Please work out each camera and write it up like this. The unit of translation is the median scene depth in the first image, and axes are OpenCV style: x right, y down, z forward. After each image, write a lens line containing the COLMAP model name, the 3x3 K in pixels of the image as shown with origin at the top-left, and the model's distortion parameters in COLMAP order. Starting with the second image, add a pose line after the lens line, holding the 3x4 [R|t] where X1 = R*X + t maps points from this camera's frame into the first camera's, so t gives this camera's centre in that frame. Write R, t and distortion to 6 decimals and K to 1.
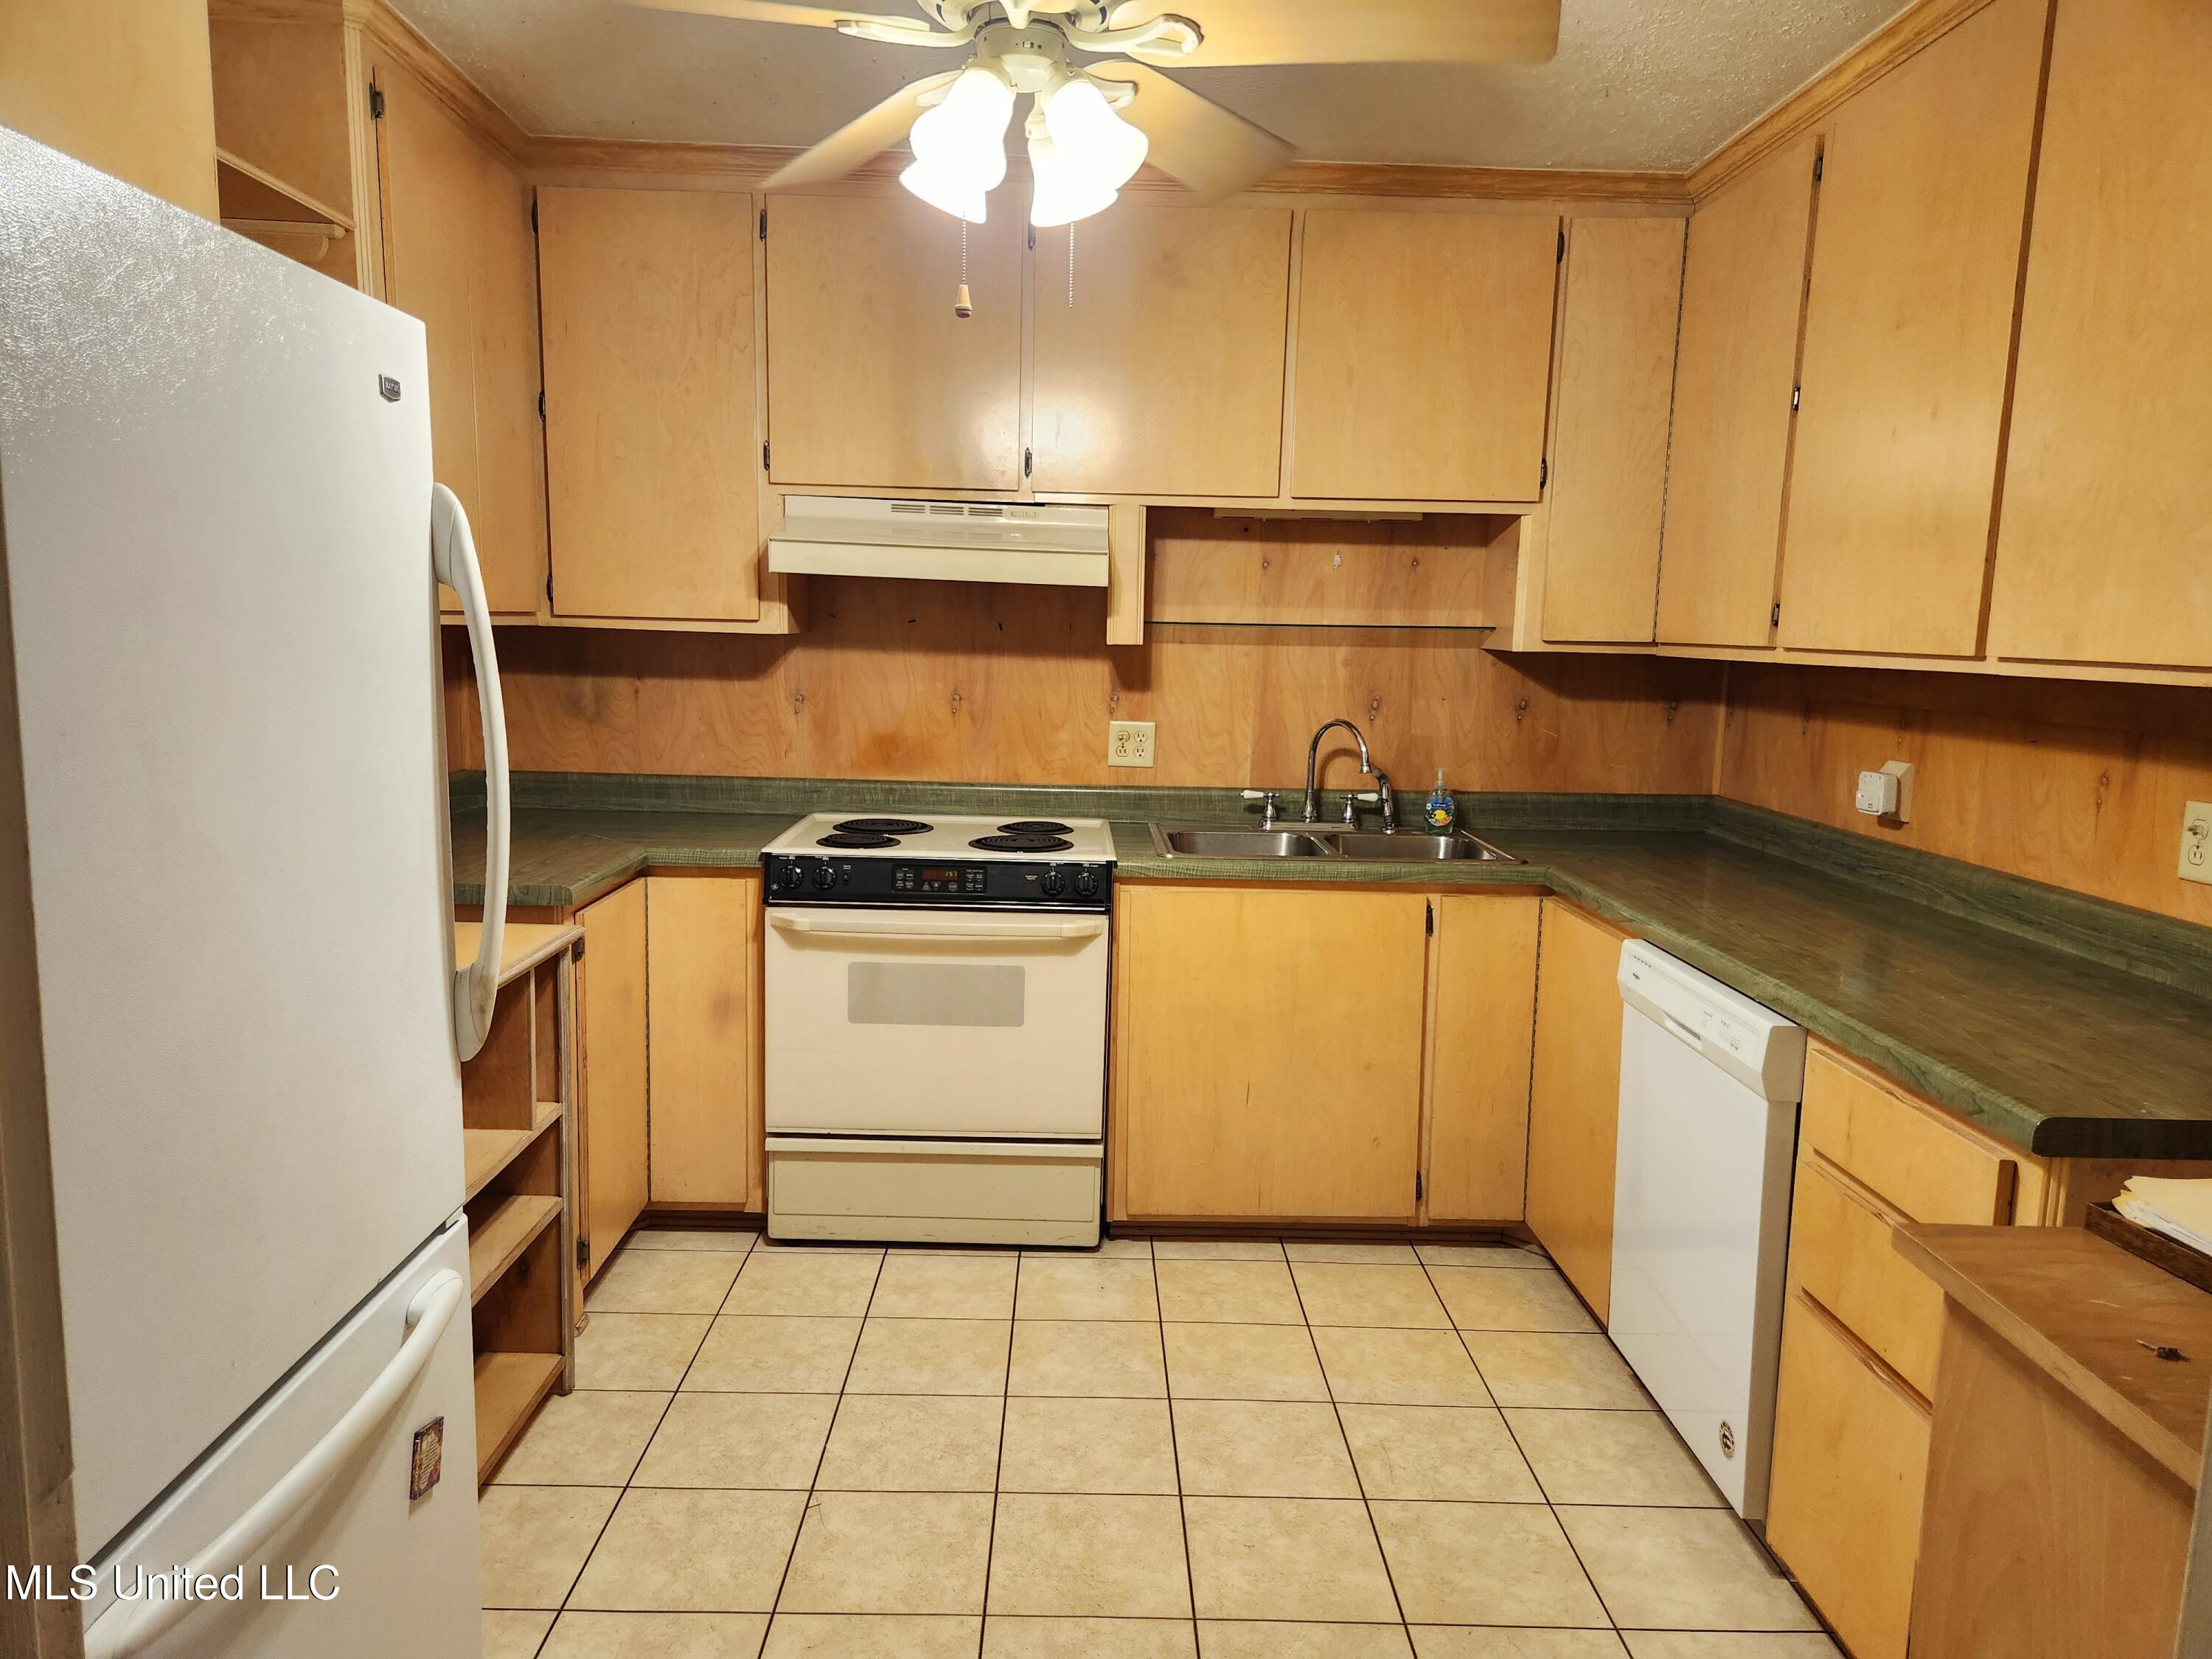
lens RADIAL K [[1483.8, 0, 1104.1], [0, 1483.8, 830.6], [0, 0, 1]] dist [0.032614, -0.014020]
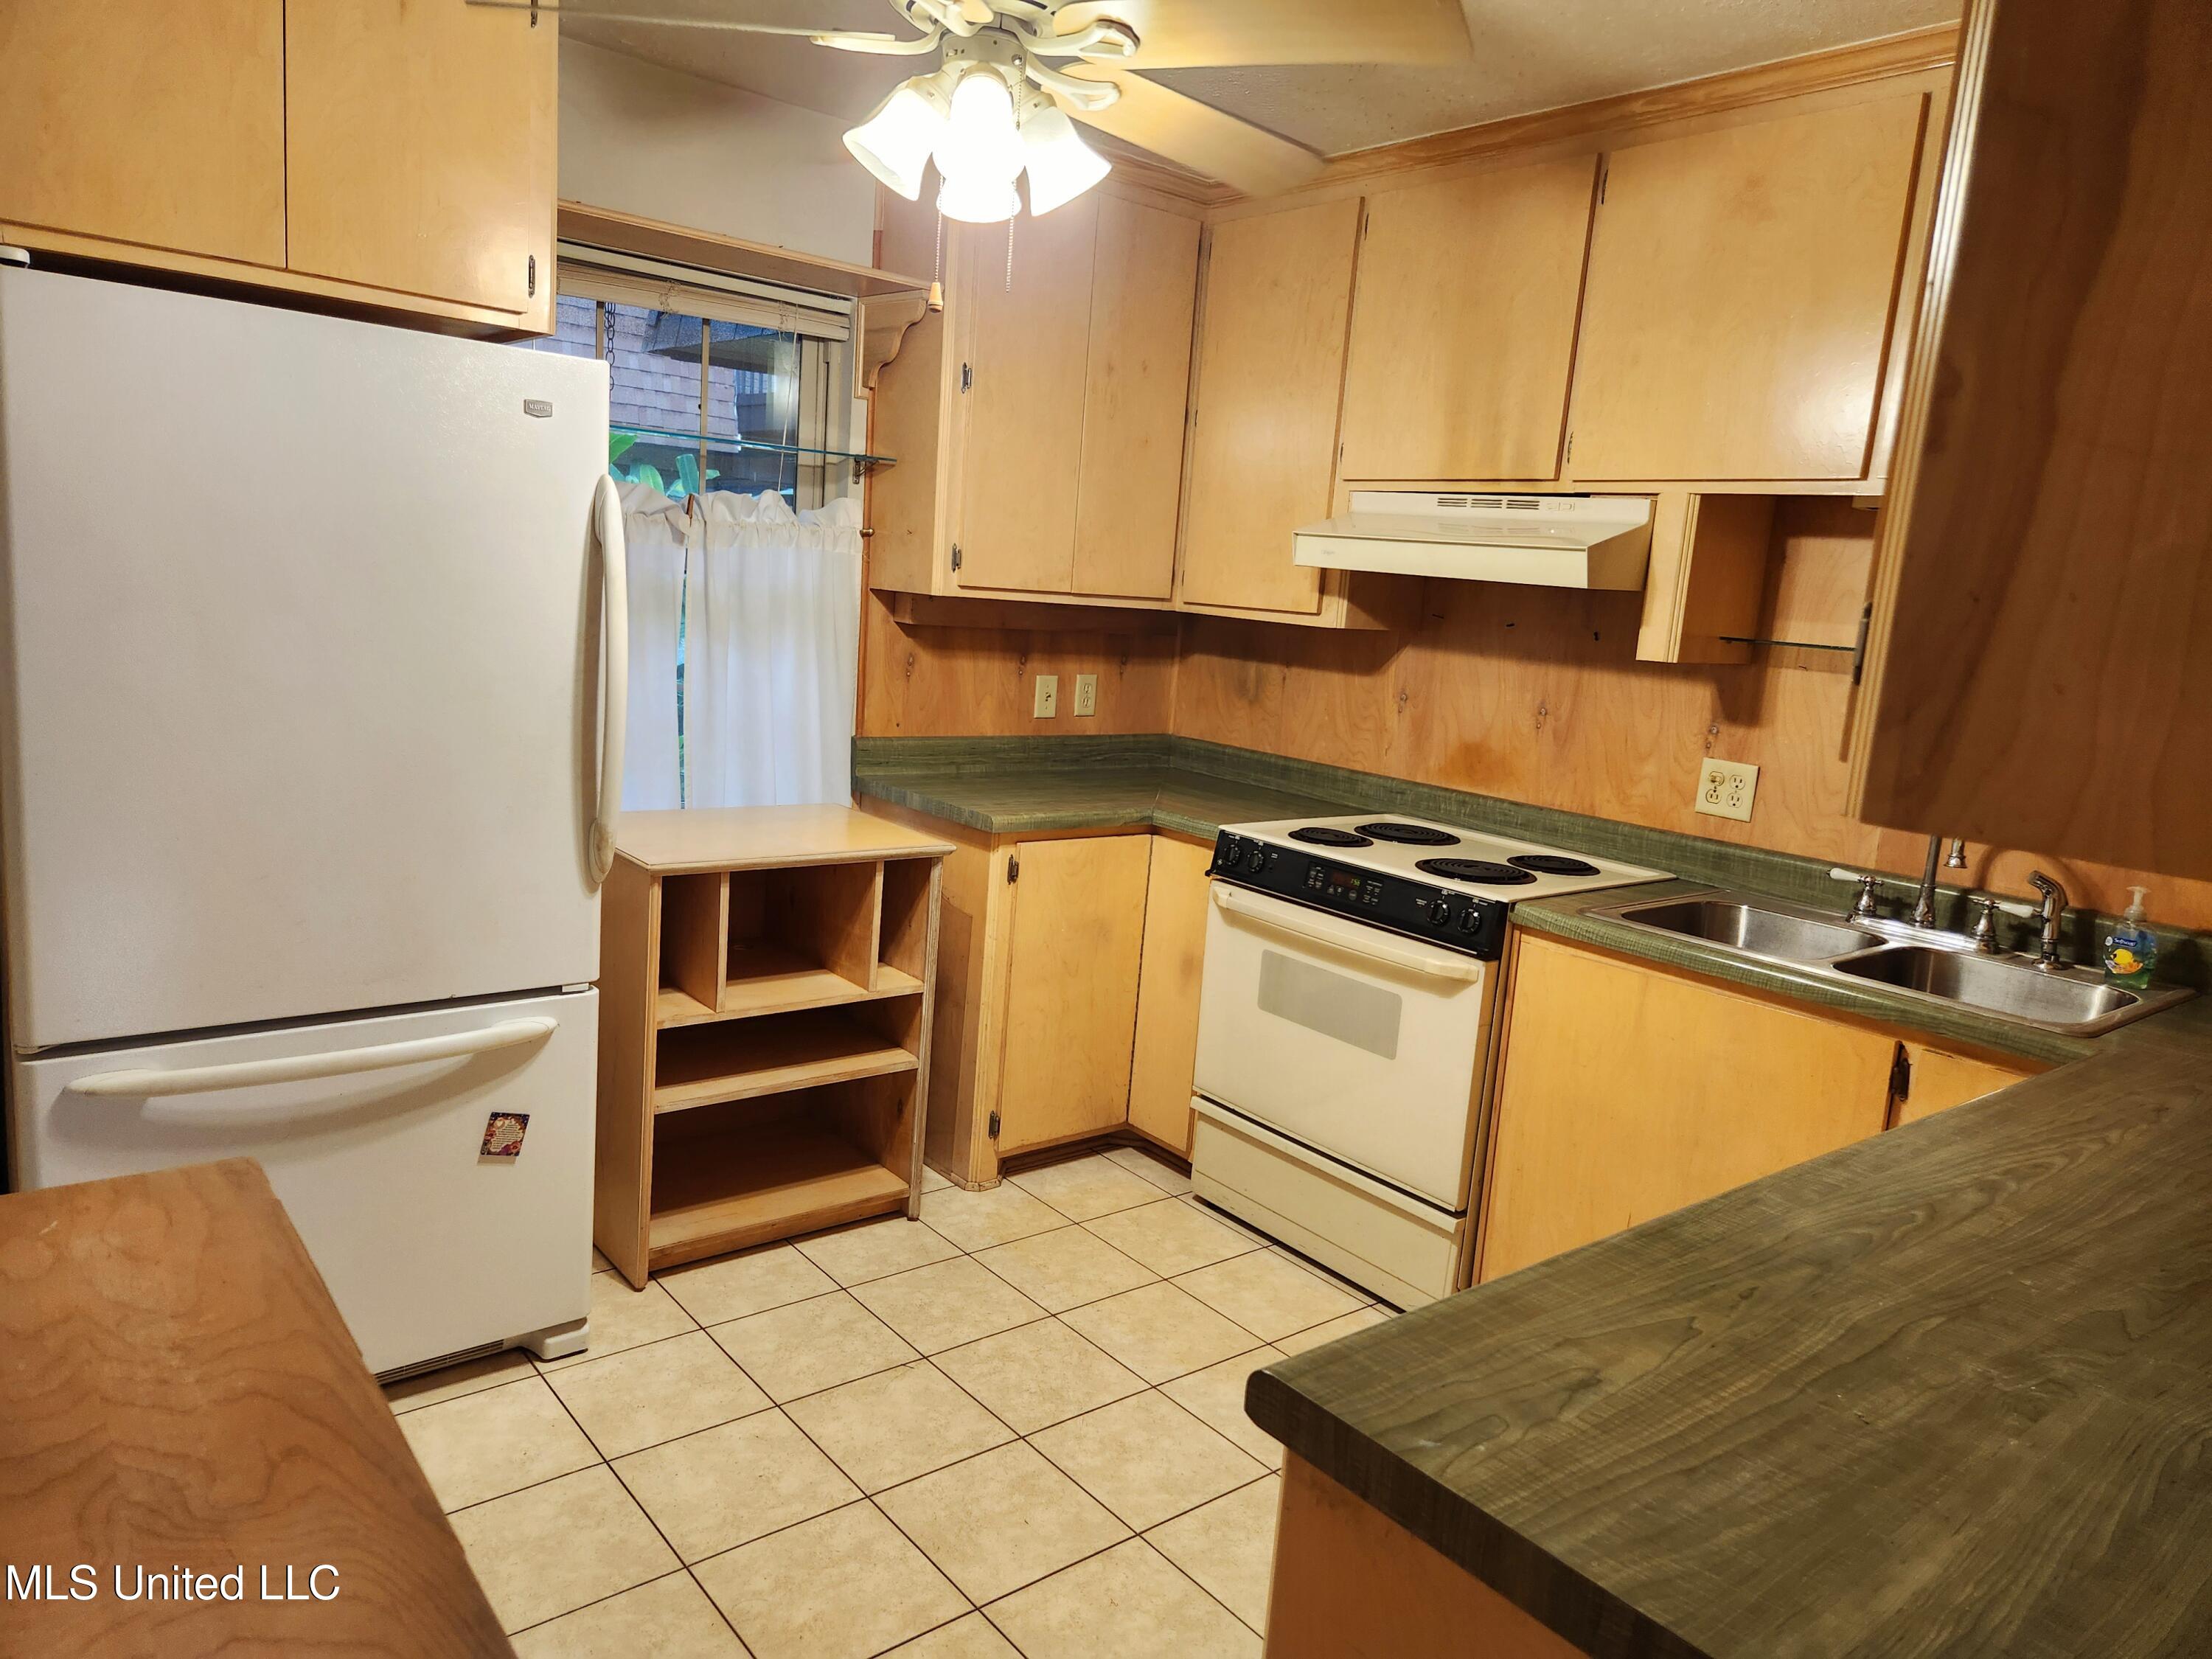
lens RADIAL K [[1483.8, 0, 1060.1], [0, 1483.8, 826.7], [0, 0, 1]] dist [0.032614, -0.014020]
pose [[0.606827, 0.155647, -0.779445, 0.464424], [-0.168719, 0.983516, 0.065043, -0.031937], [0.776721, 0.092037, 0.623085, 0.225453]]
